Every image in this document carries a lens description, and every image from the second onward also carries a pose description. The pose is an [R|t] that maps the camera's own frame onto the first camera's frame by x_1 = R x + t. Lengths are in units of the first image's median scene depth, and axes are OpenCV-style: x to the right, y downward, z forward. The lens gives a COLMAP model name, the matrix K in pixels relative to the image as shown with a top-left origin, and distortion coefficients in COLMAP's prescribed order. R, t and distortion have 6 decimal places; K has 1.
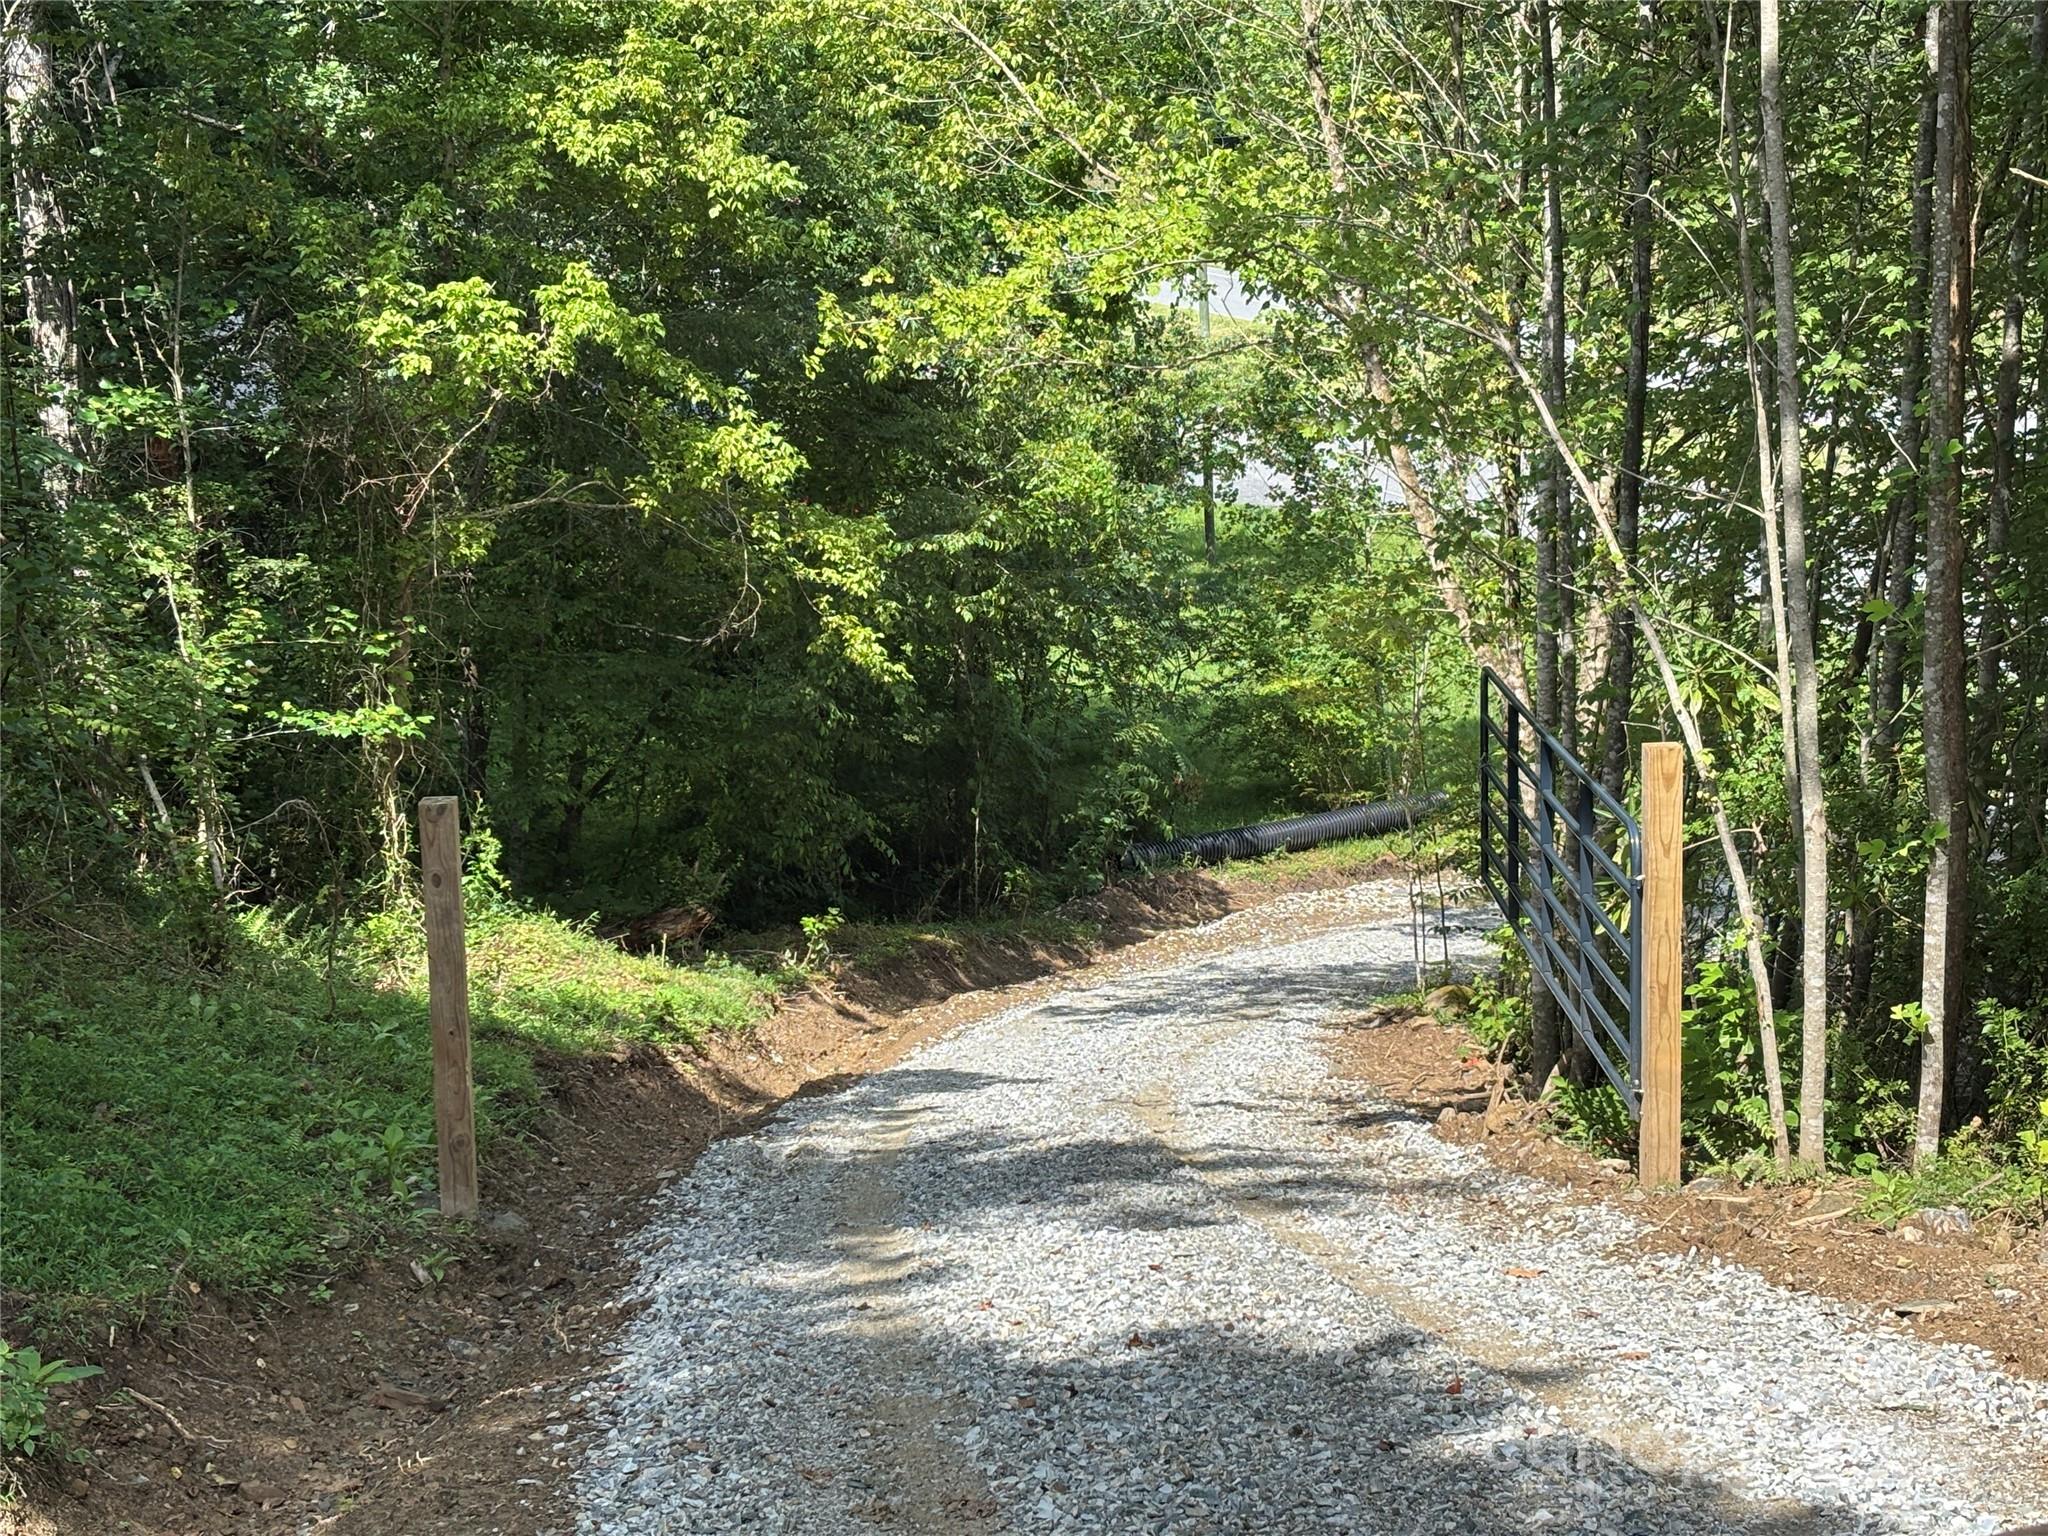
lens RADIAL K [[3278.8, 0, 1024.0], [0, 3278.8, 768.0], [0, 0, 1]] dist [0.002490, -0.008408]
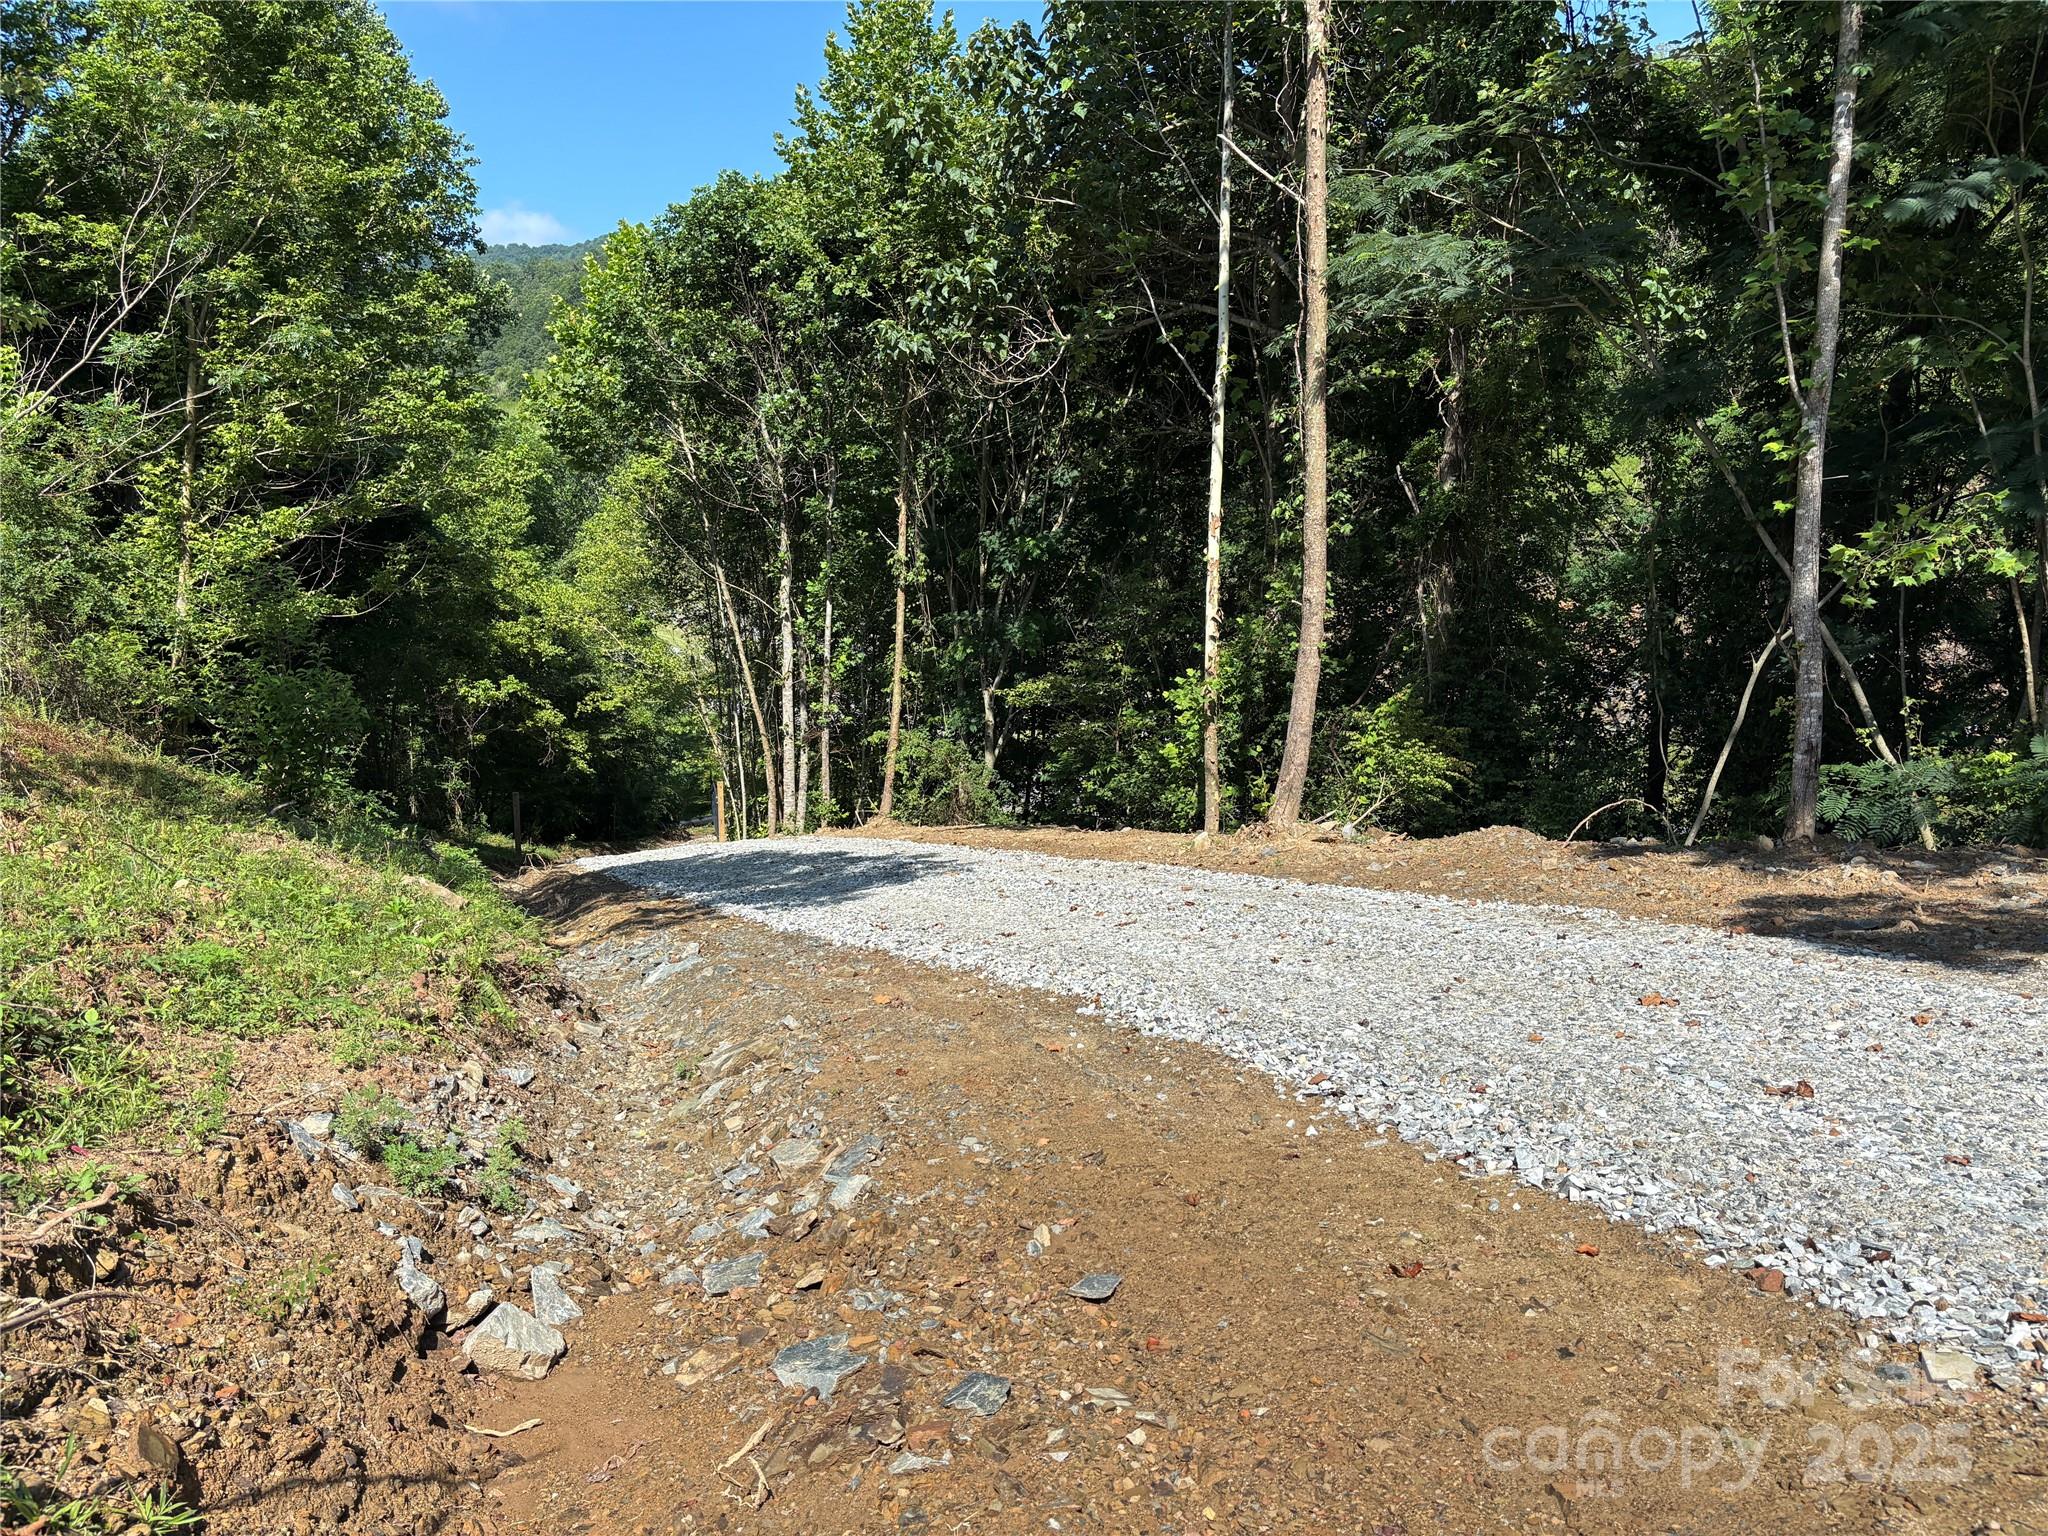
lens RADIAL K [[1561.1, 0, 1023.6], [0, 1561.1, 790.7], [0, 0, 1]] dist [0.070959, -0.077754]
pose [[0.975009, -0.008953, 0.221987, 0.054222], [0.013608, 0.999718, -0.019446, 0.041359], [-0.221750, 0.021981, 0.974856, -1.036582]]
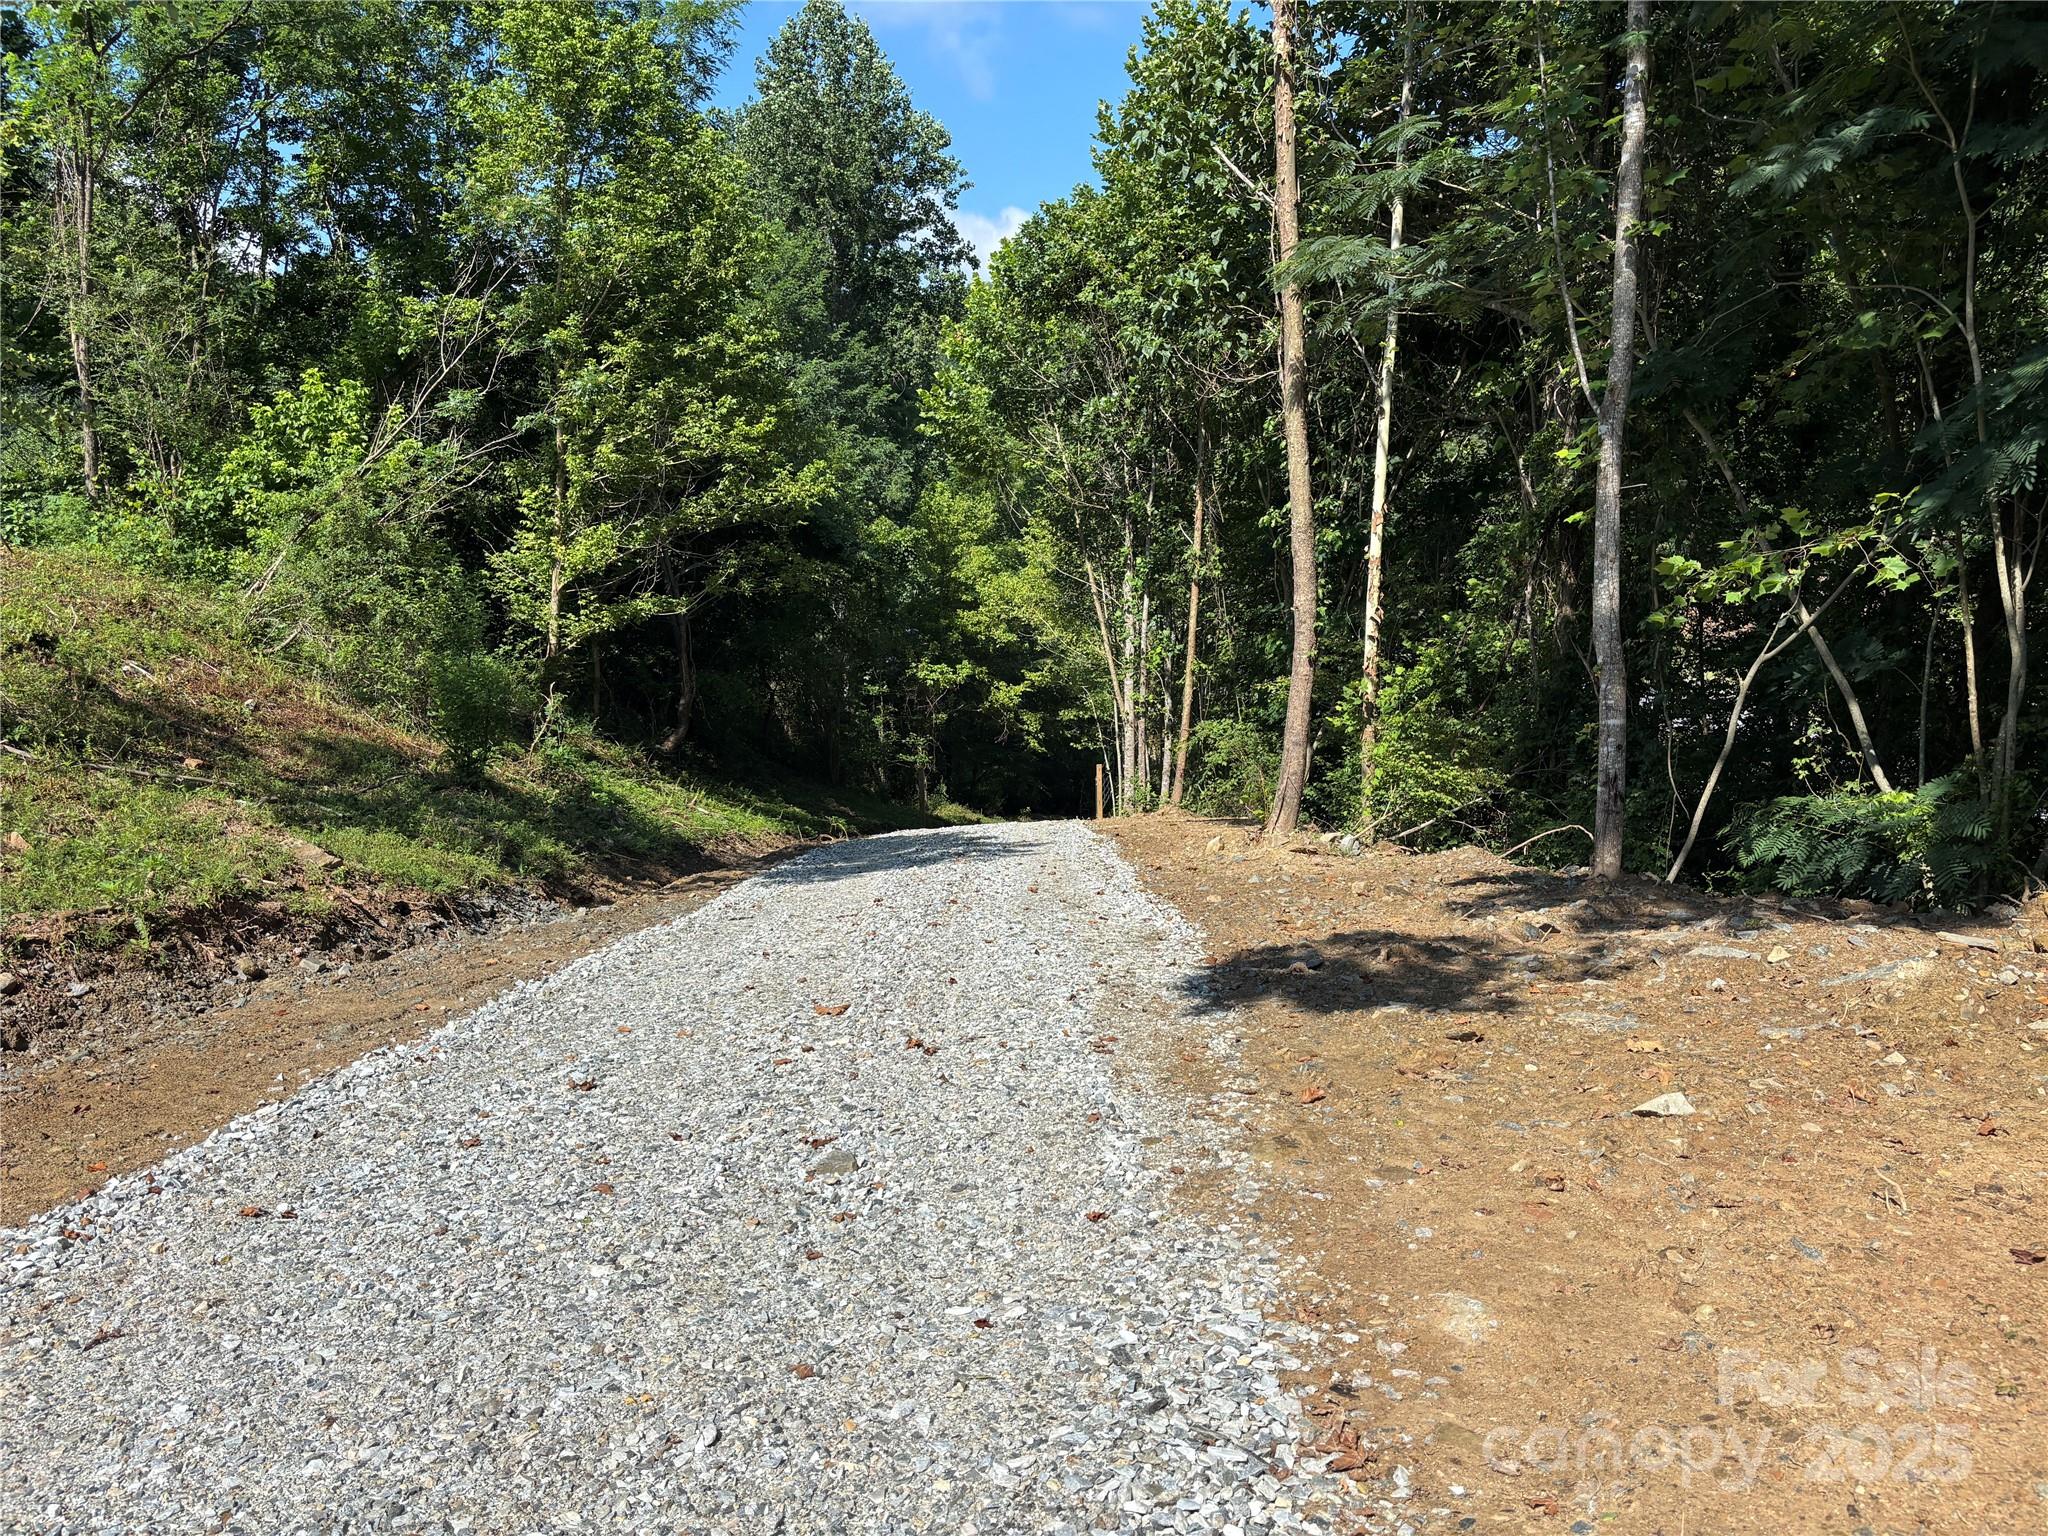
lens RADIAL K [[1565.1, 0, 1024.0], [0, 1565.1, 768.0], [0, 0, 1]] dist [0.095262, -0.072527]
pose [[0.990075, 0.025442, -0.138221, 0.233127], [-0.028267, 0.999429, -0.018514, 0.034378], [0.137671, 0.022237, 0.990228, -1.071622]]
